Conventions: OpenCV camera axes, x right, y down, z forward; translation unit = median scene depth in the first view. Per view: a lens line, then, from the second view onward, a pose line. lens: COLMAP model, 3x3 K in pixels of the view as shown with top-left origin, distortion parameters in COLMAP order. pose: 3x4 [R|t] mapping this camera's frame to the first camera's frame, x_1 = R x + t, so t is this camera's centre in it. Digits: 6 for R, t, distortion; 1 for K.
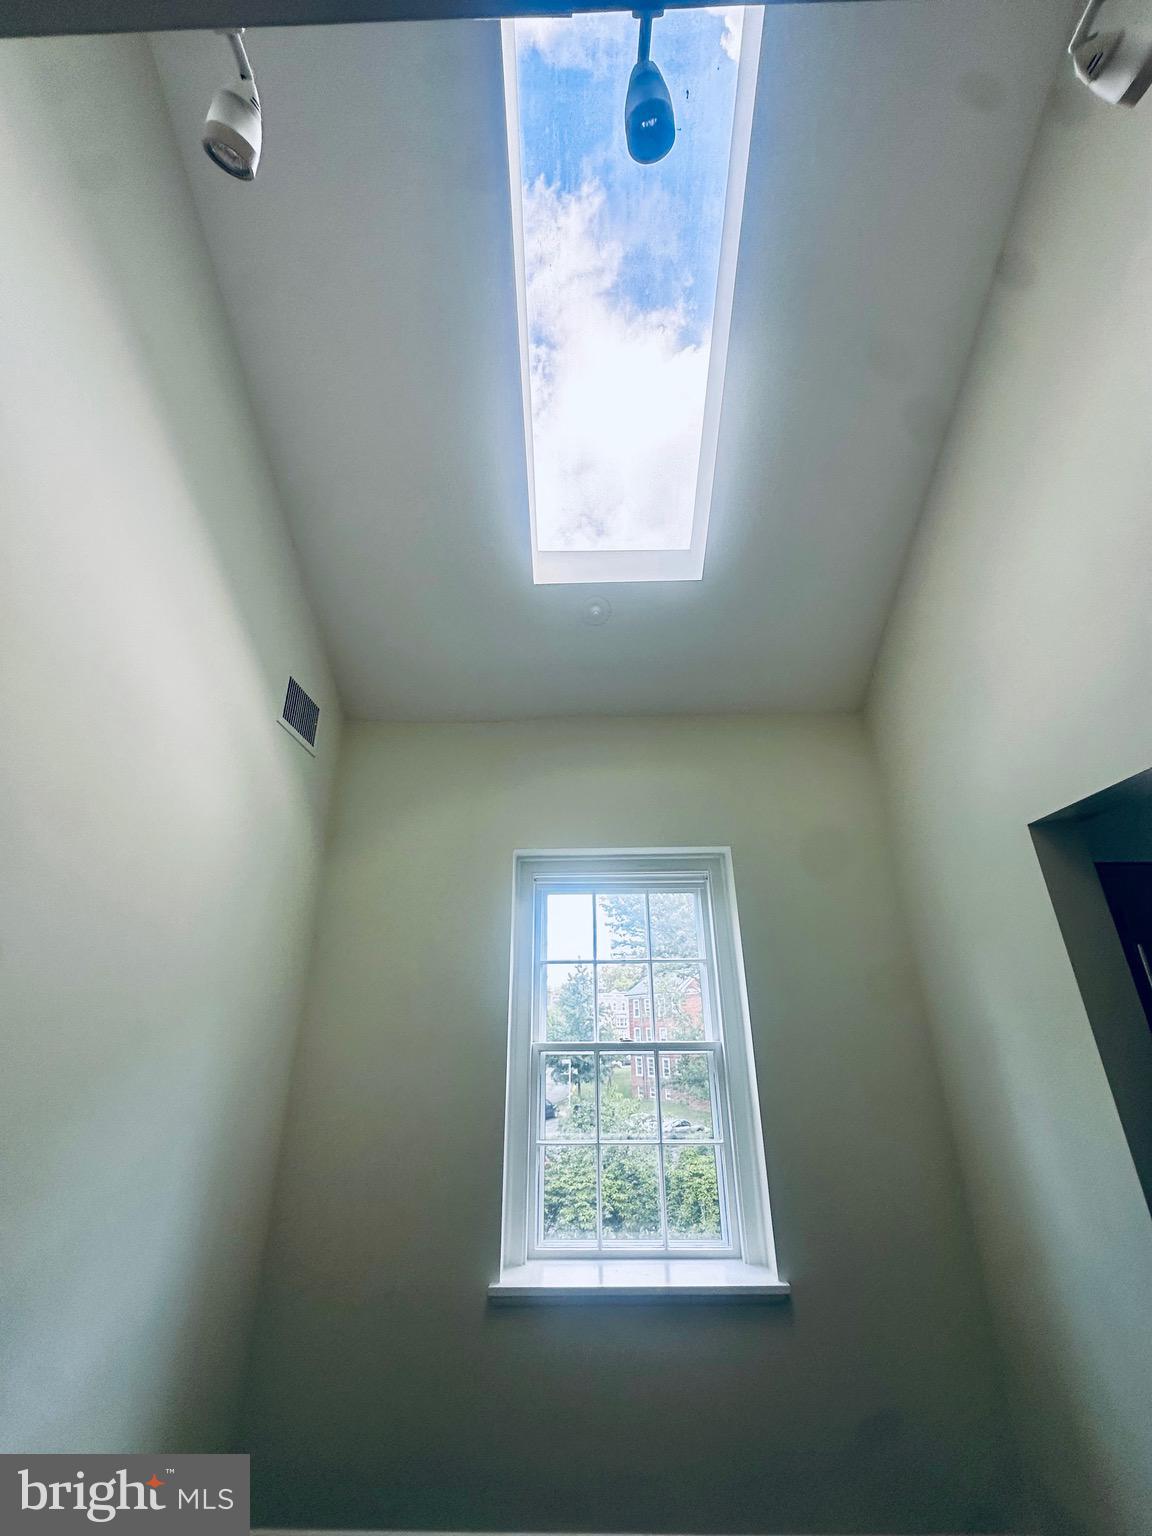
lens RADIAL K [[613.3, 0, 577.6], [0, 613.3, 766.9], [0, 0, 1]] dist [-0.003136, -0.000067]
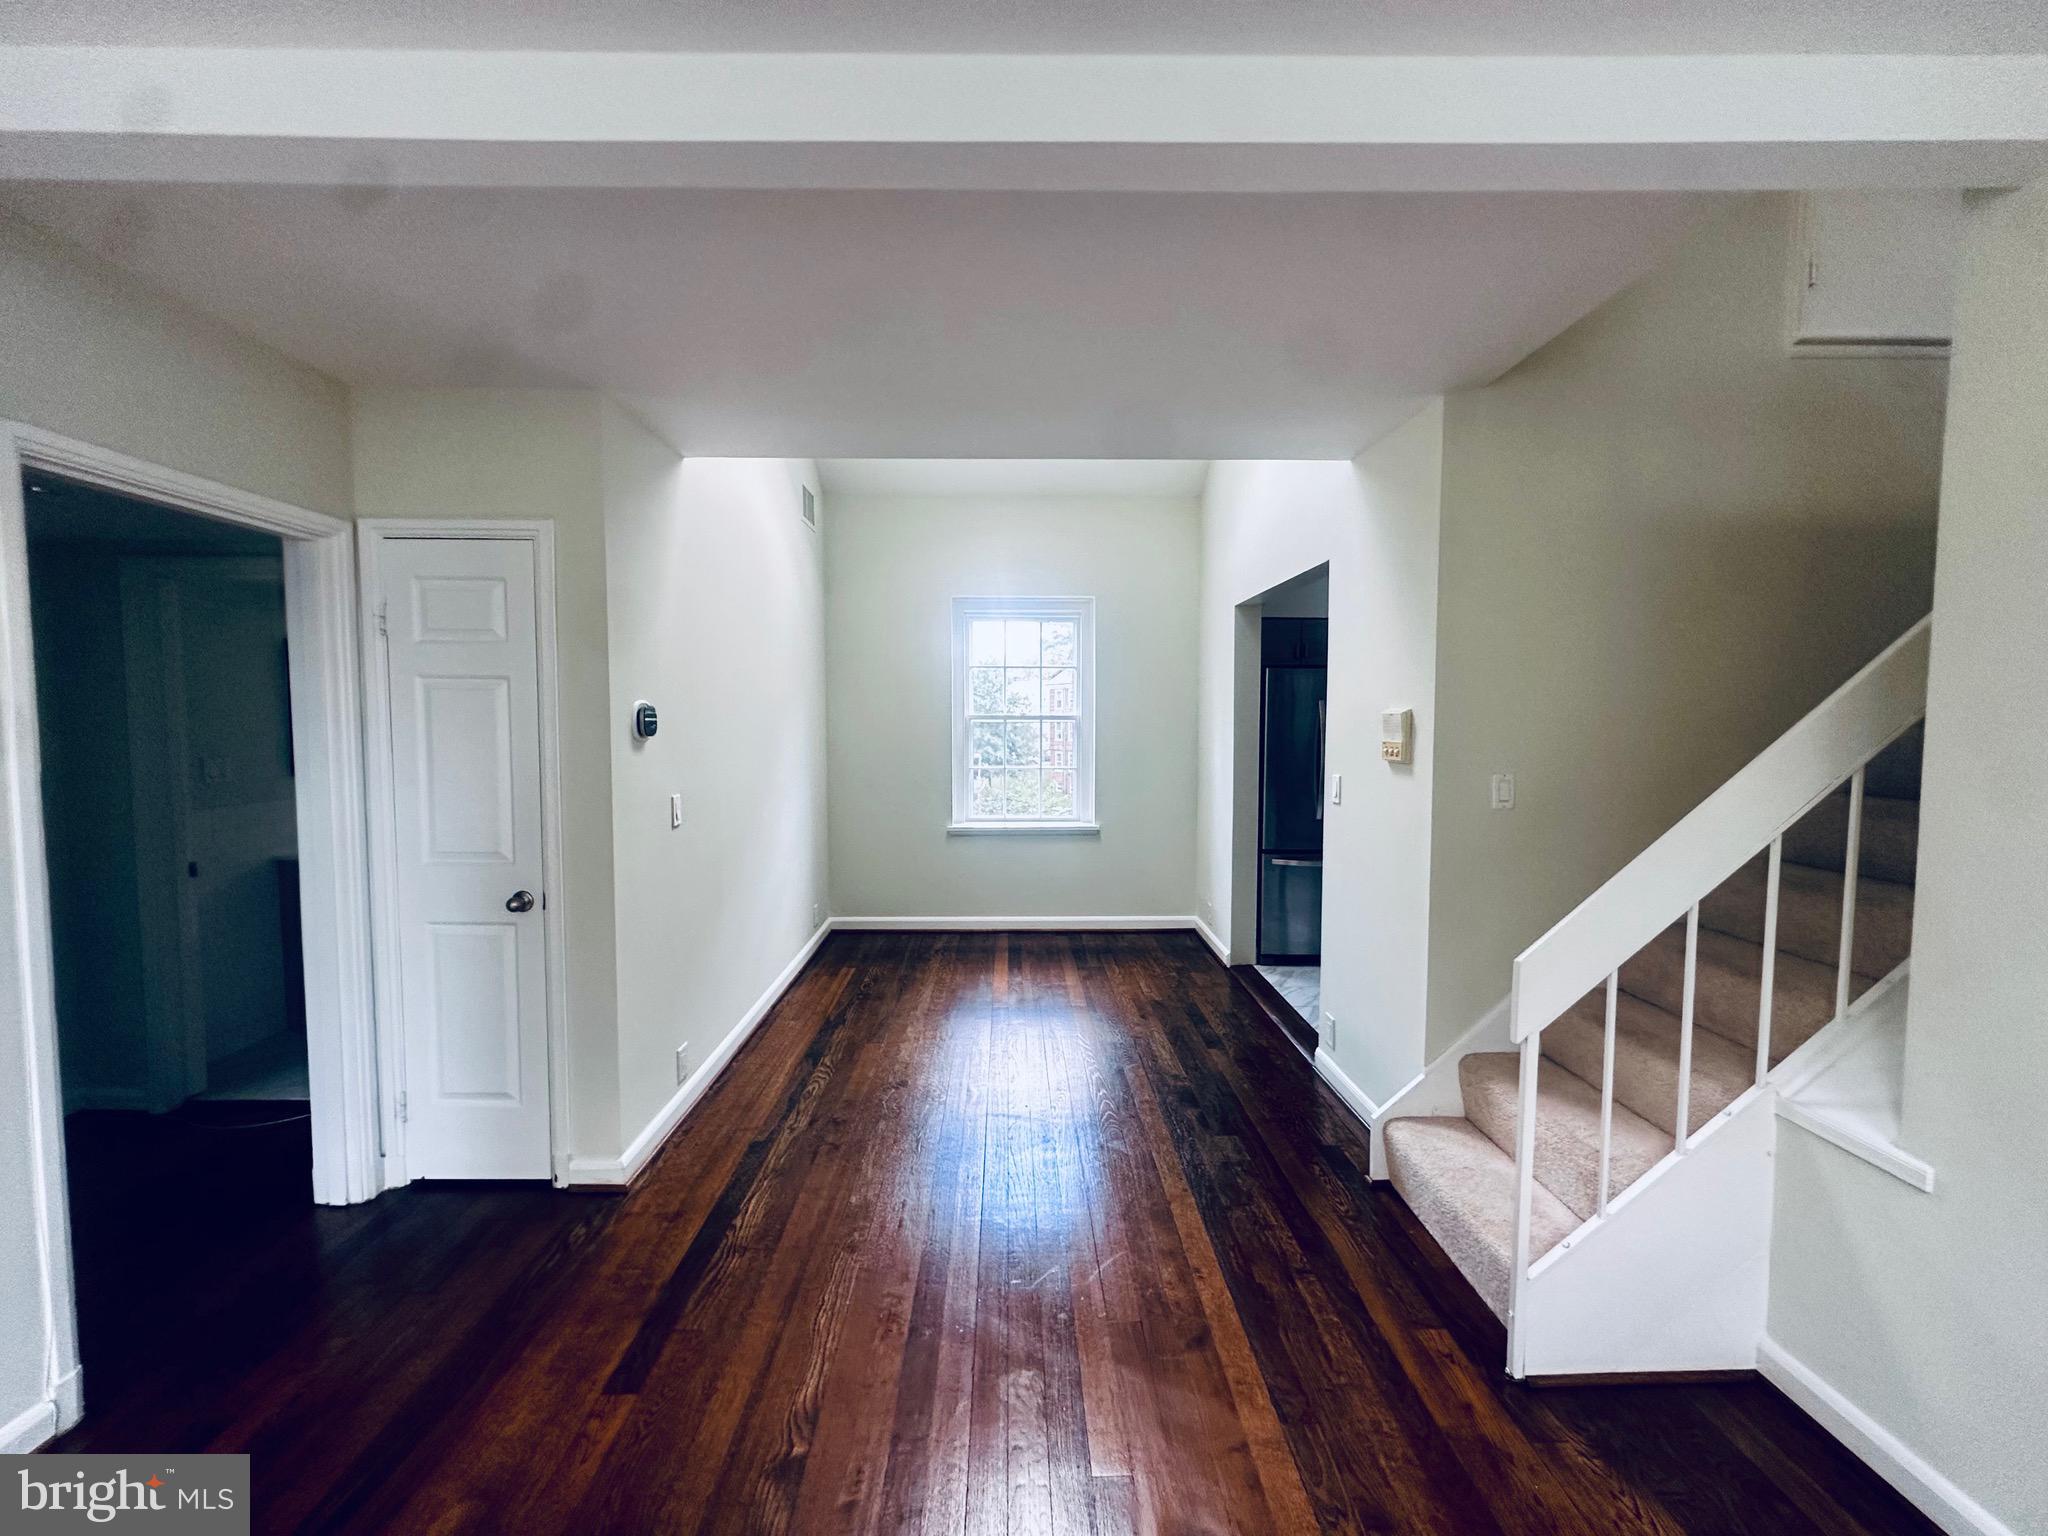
lens RADIAL K [[817.7, 0, 1021.9], [0, 817.7, 765.0], [0, 0, 1]] dist [-0.003136, -0.000067]
pose [[0.999087, 0.007817, 0.042002, -0.013812], [-0.025476, 0.898207, 0.438834, -0.382798], [-0.034296, -0.439503, 0.897586, -1.006999]]
